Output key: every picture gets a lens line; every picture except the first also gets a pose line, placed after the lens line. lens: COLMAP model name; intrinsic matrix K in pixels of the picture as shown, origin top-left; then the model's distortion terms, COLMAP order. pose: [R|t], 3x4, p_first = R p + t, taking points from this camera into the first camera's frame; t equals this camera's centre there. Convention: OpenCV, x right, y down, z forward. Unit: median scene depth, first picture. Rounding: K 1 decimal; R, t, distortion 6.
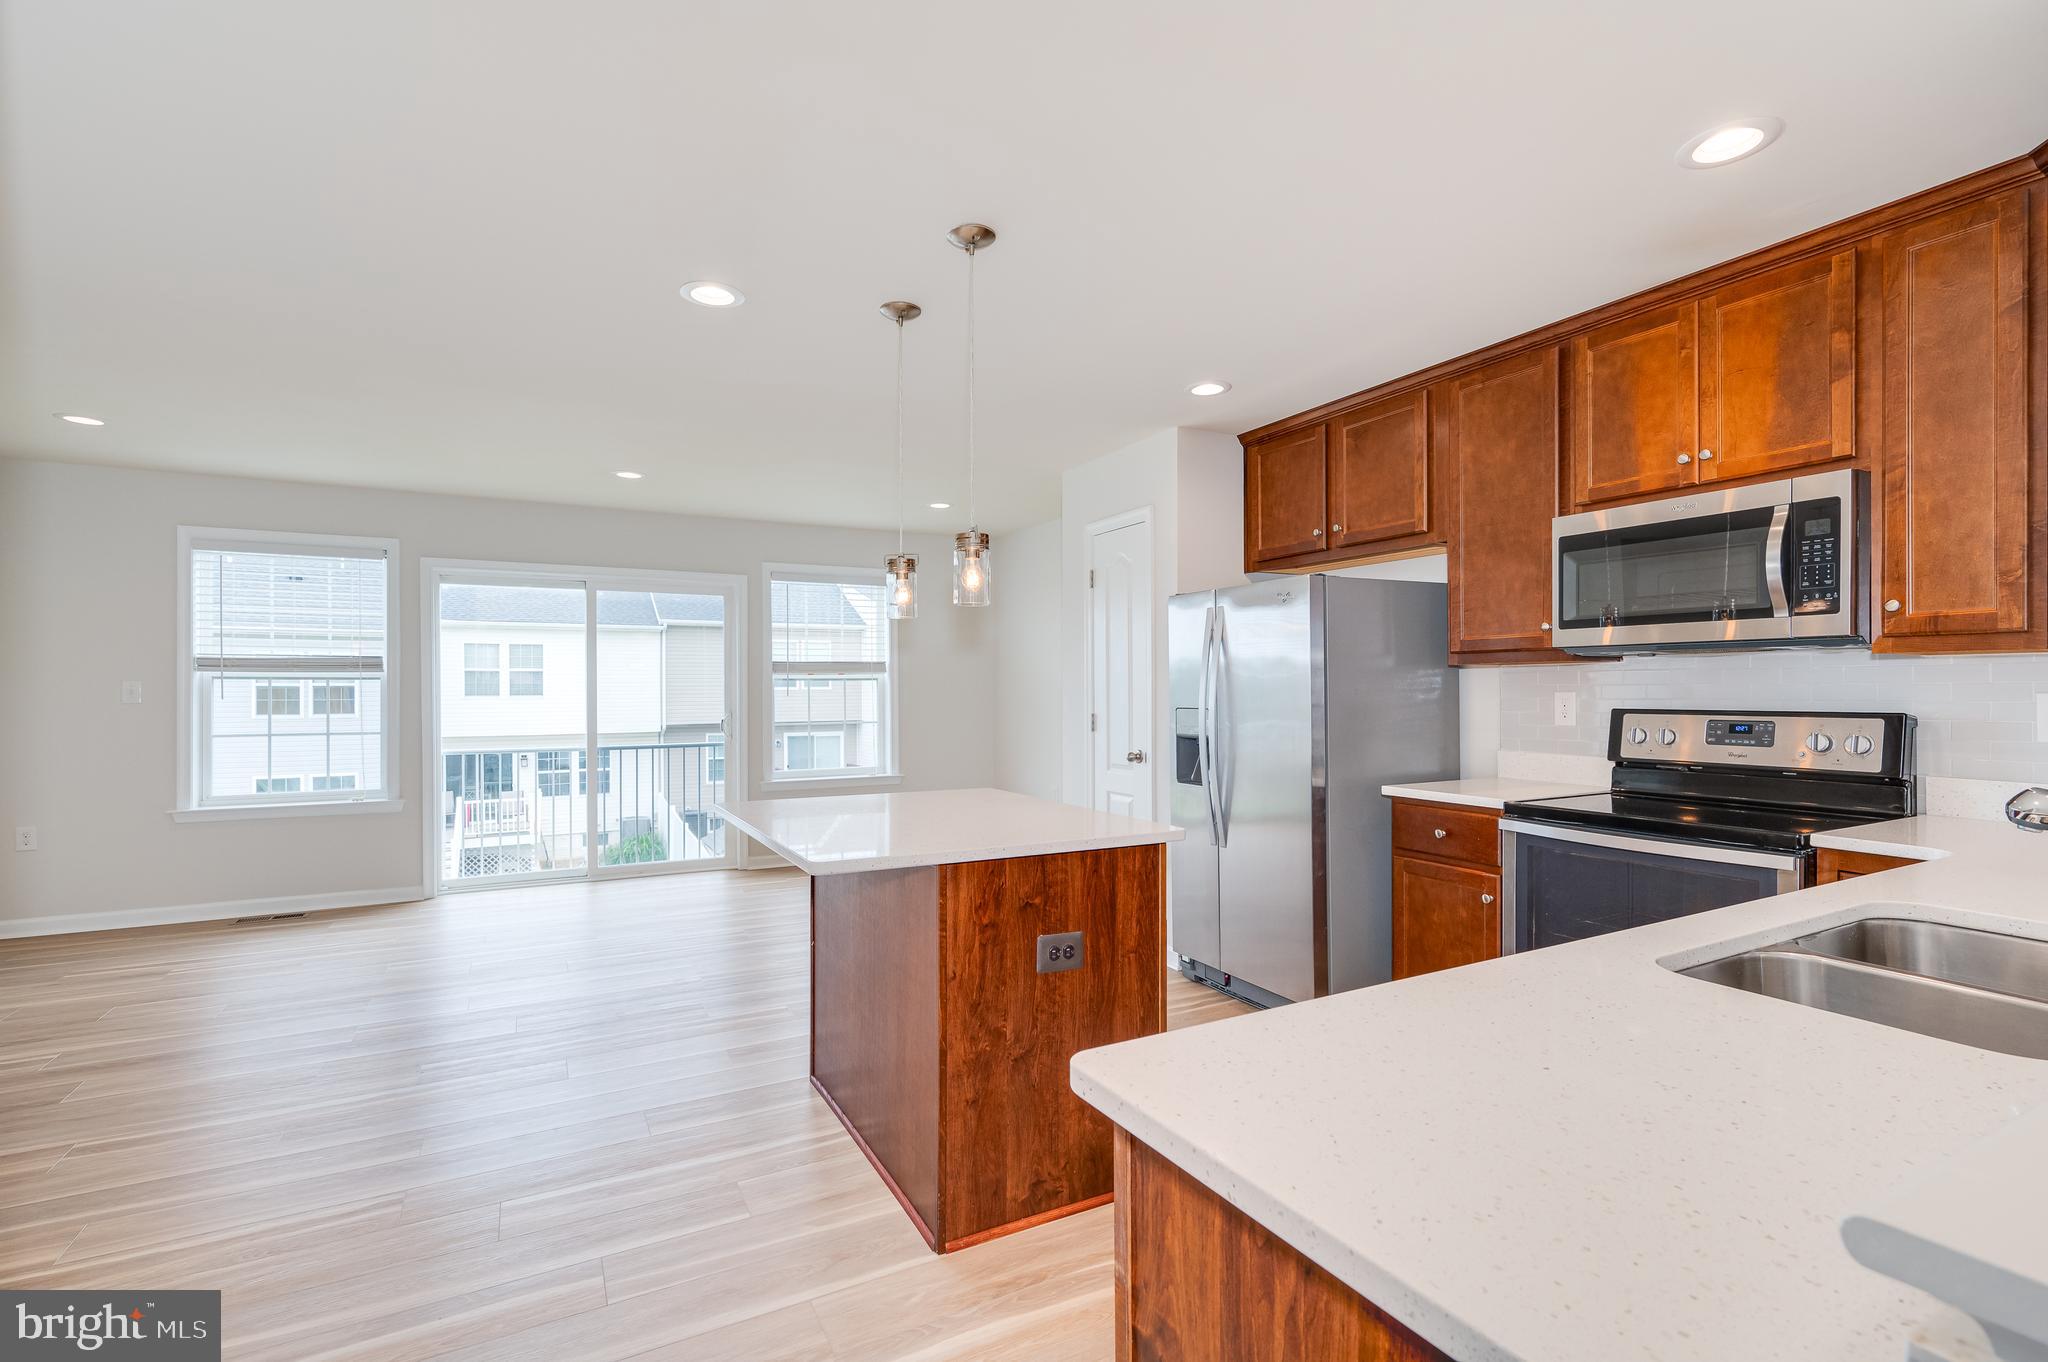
lens RADIAL K [[1018.6, 0, 1021.0], [0, 1018.6, 688.6], [0, 0, 1]] dist [0.002156, 0.000361]
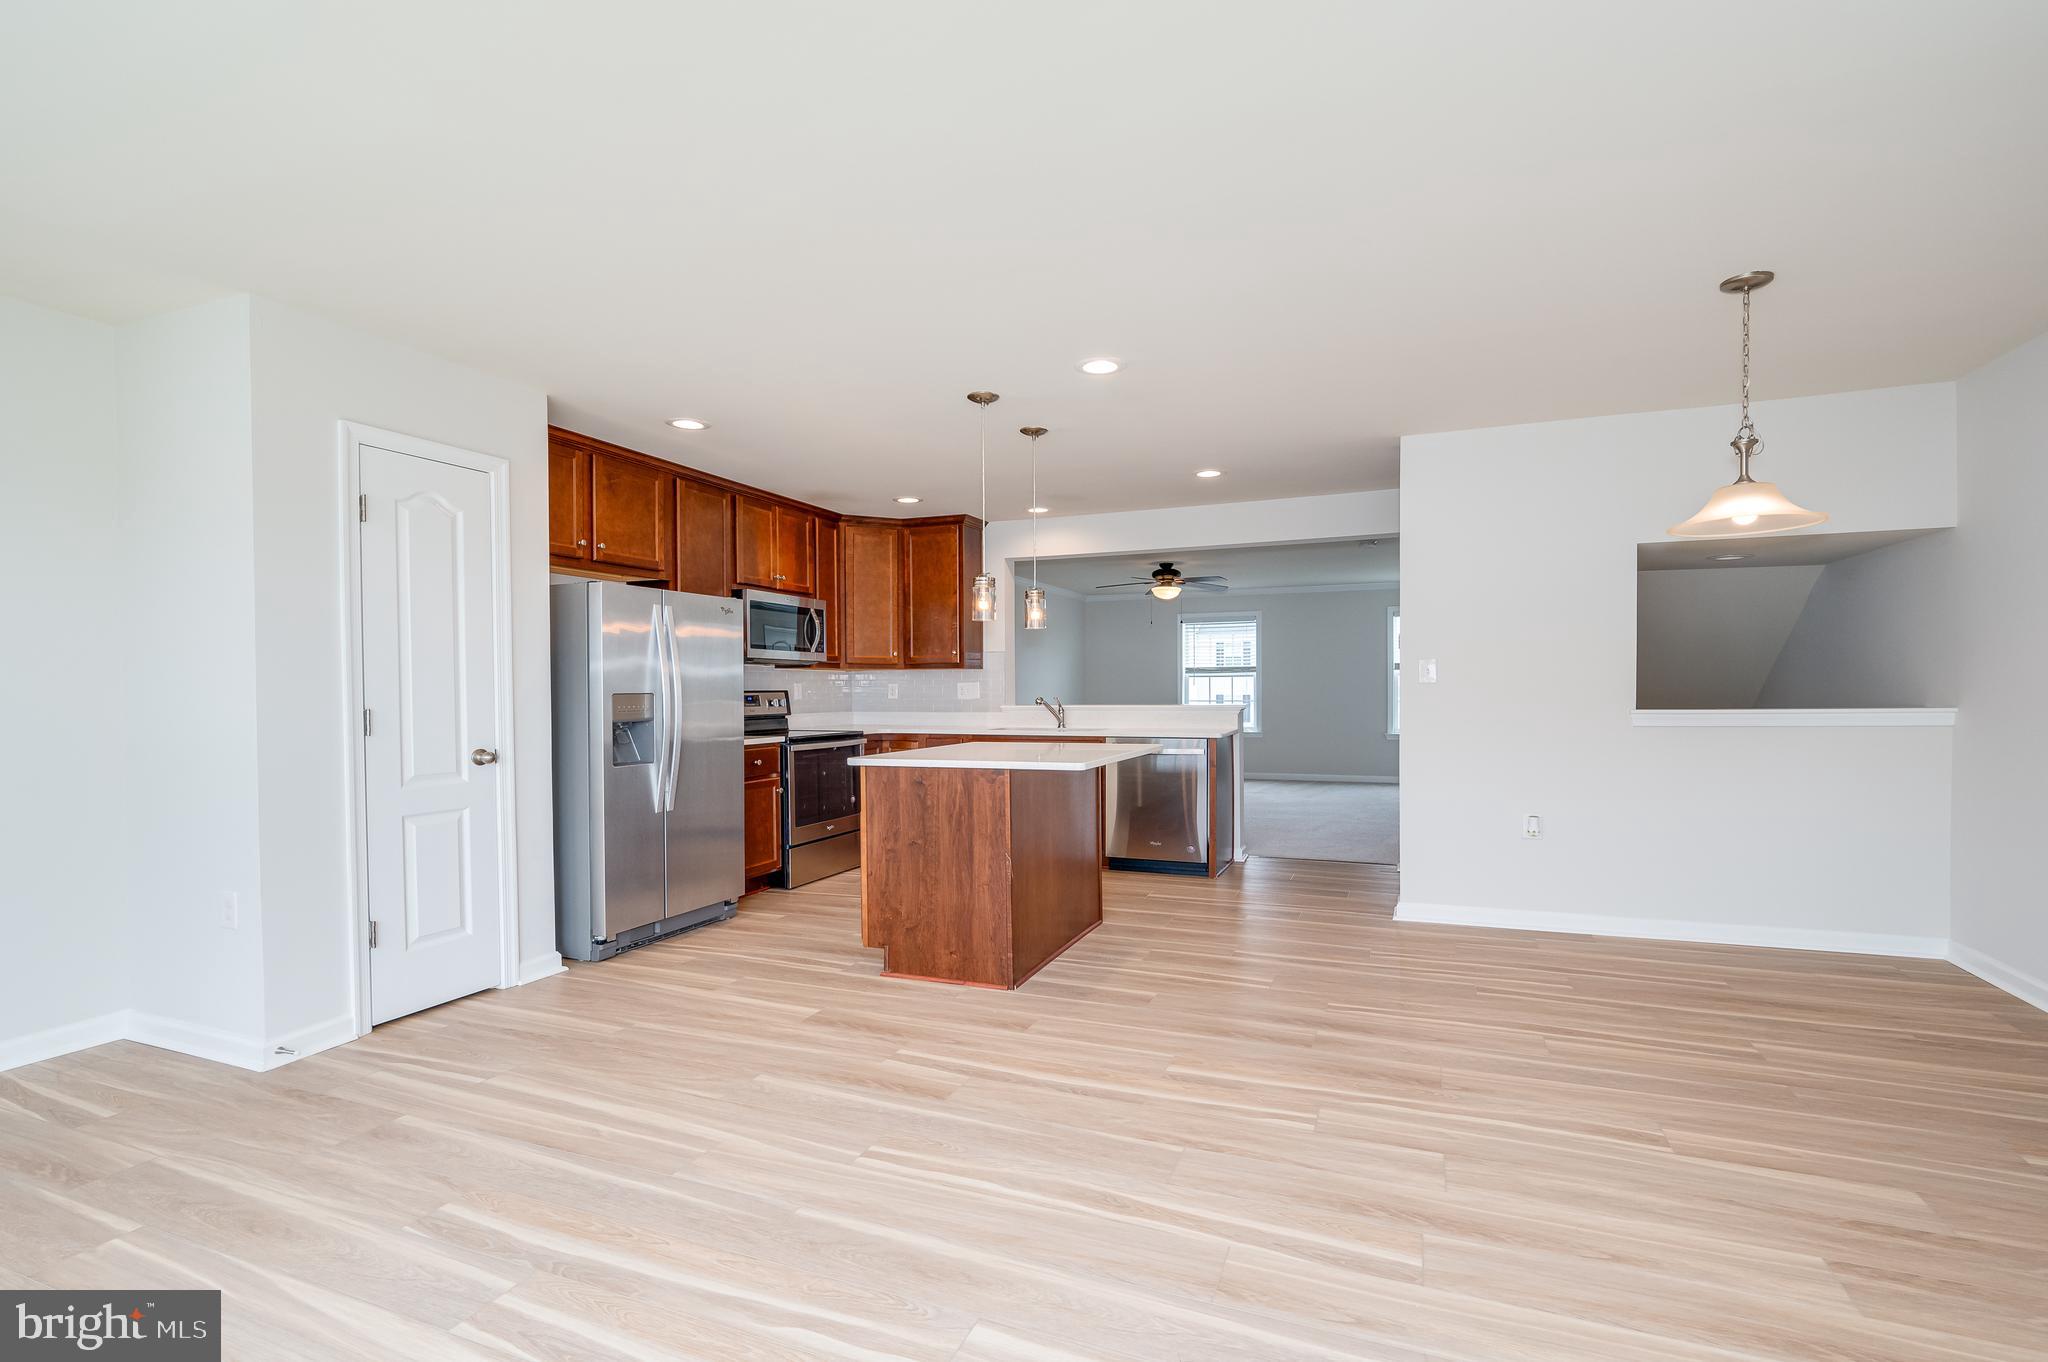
lens RADIAL K [[914.7, 0, 1029.2], [0, 914.7, 691.9], [0, 0, 1]] dist [0.000251, 0.000253]
pose [[-0.698680, 0.004079, 0.715423, -1.153946], [0.005612, 0.999984, -0.000221, 0.028584], [-0.715412, 0.003861, -0.698692, 1.981704]]
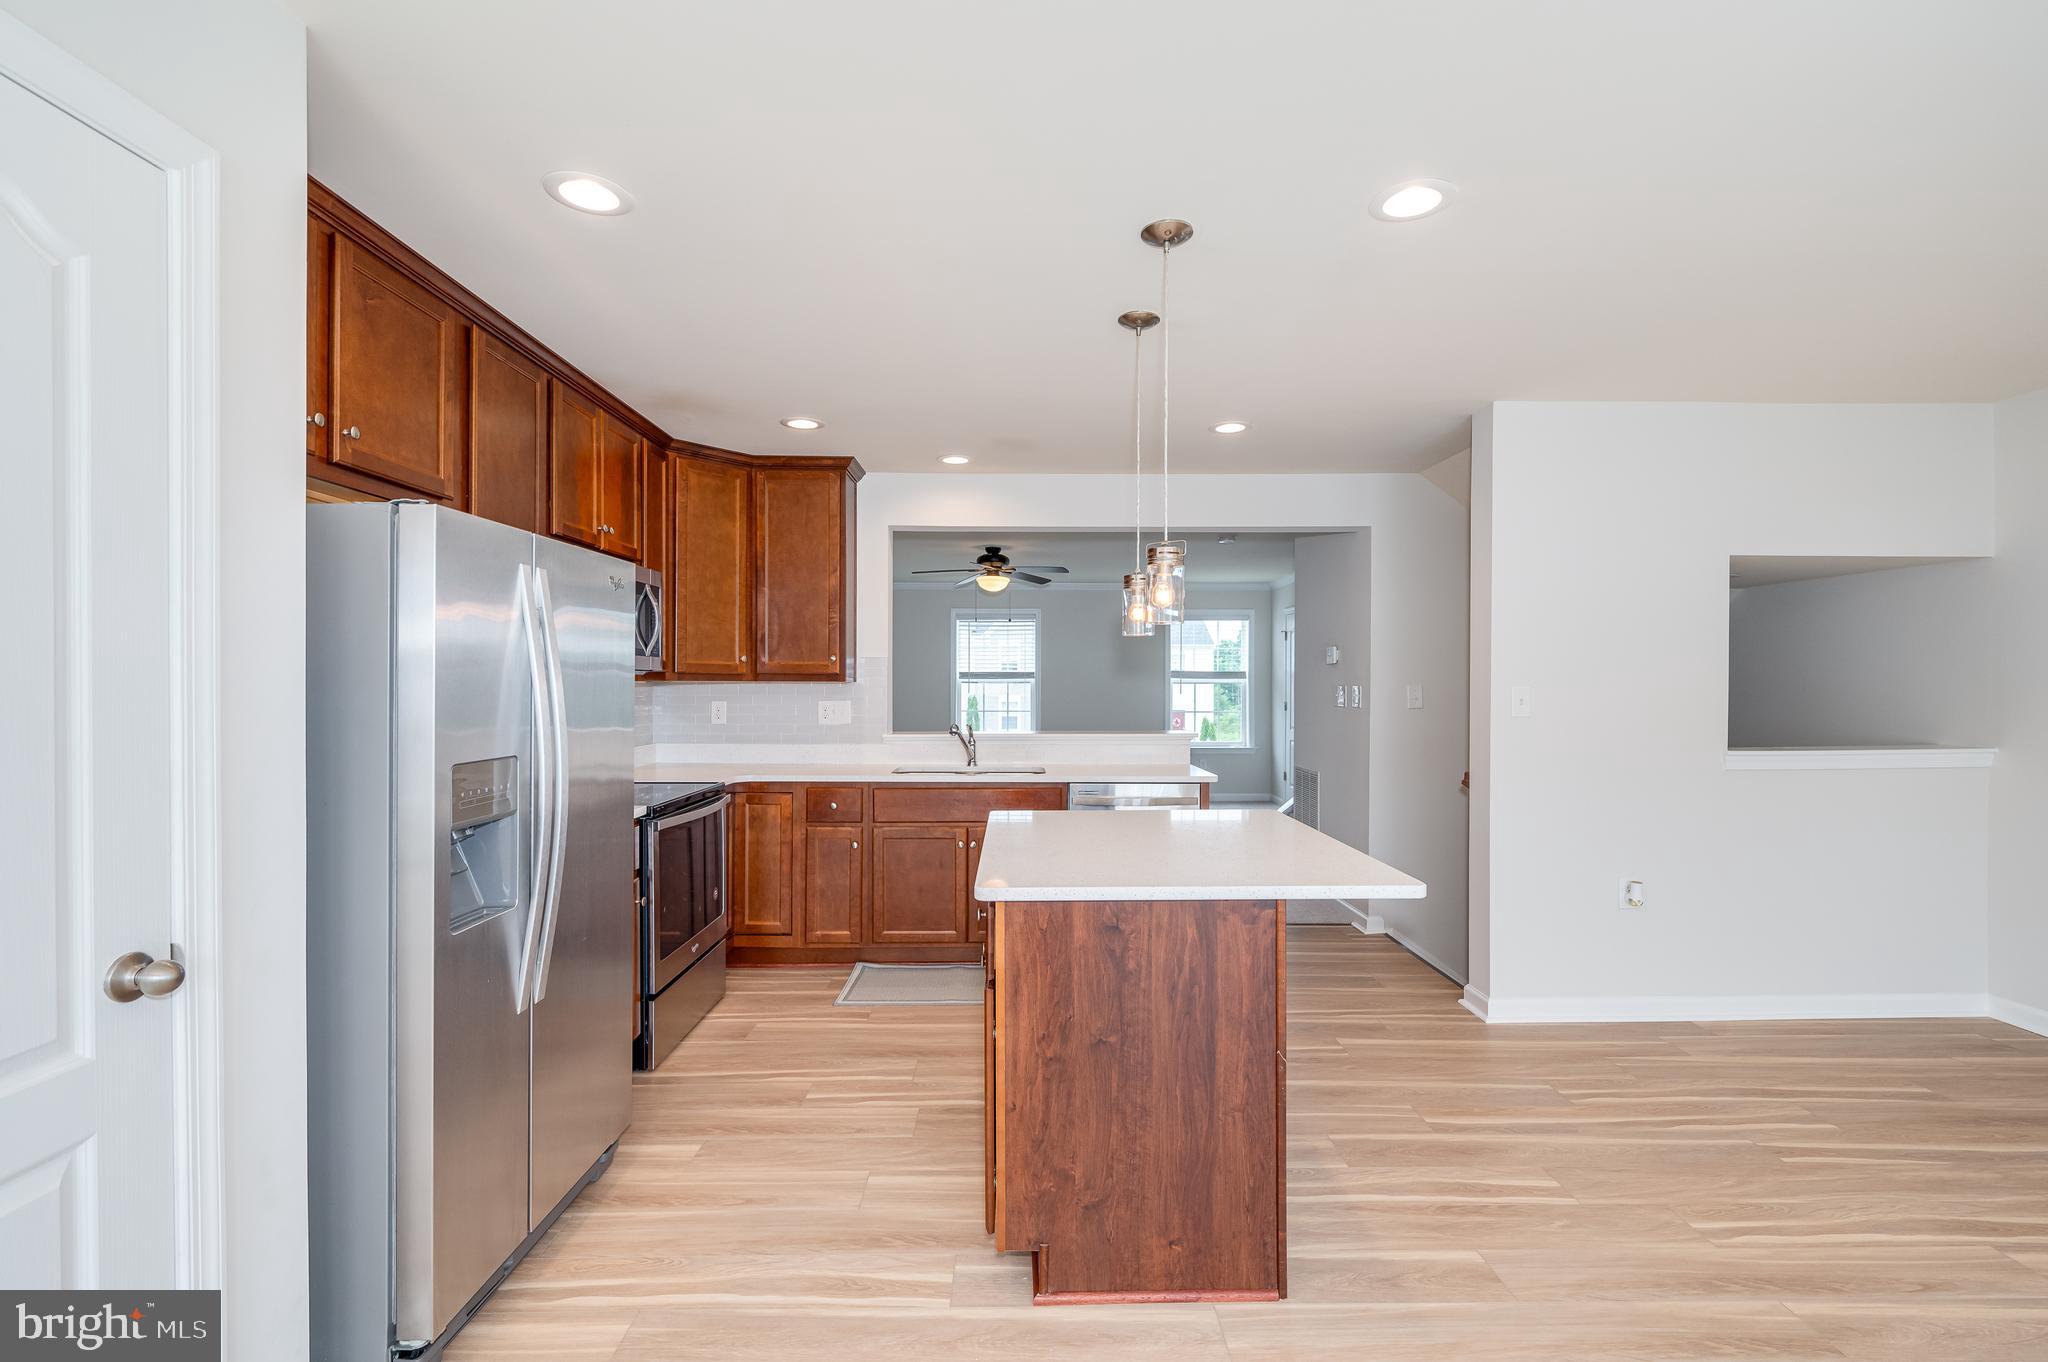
lens RADIAL K [[958.8, 0, 964.4], [0, 958.8, 681.2], [0, 0, 1]] dist [0.000174, 0.000587]
pose [[-0.897268, -0.004383, 0.441464, -0.331423], [-0.007119, 0.999964, -0.004541, -0.025195], [-0.441429, -0.007217, -0.897267, 1.884243]]
